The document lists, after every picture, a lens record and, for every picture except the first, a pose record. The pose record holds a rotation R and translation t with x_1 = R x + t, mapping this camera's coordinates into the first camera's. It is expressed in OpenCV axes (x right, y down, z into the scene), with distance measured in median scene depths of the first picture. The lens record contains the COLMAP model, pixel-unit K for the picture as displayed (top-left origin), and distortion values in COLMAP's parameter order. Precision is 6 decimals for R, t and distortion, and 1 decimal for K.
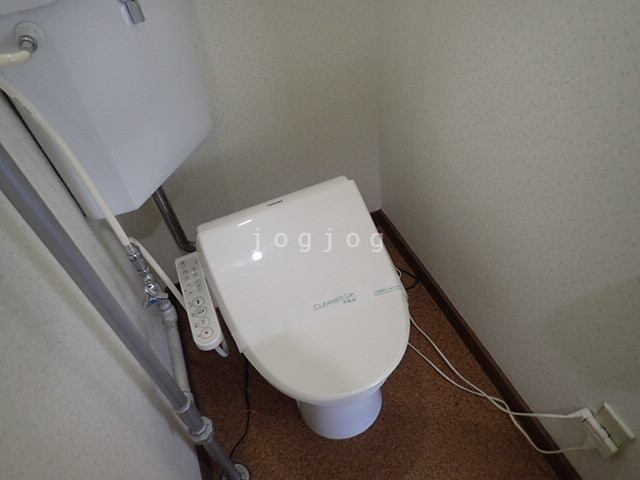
lens RADIAL K [[475.9, 0, 320.0], [0, 475.9, 240.0], [0, 0, 1]] dist [-0.001695, 0.001008]
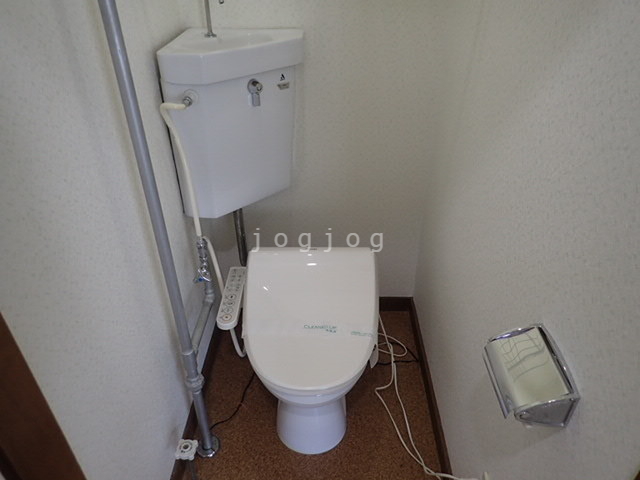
lens RADIAL K [[475.9, 0, 320.0], [0, 475.9, 240.0], [0, 0, 1]] dist [-0.001695, 0.001008]
pose [[0.918069, 0.296890, -0.262687, 0.306642], [-0.345295, 0.924404, -0.162011, 0.120279], [0.194730, 0.239442, 0.951182, -0.309784]]
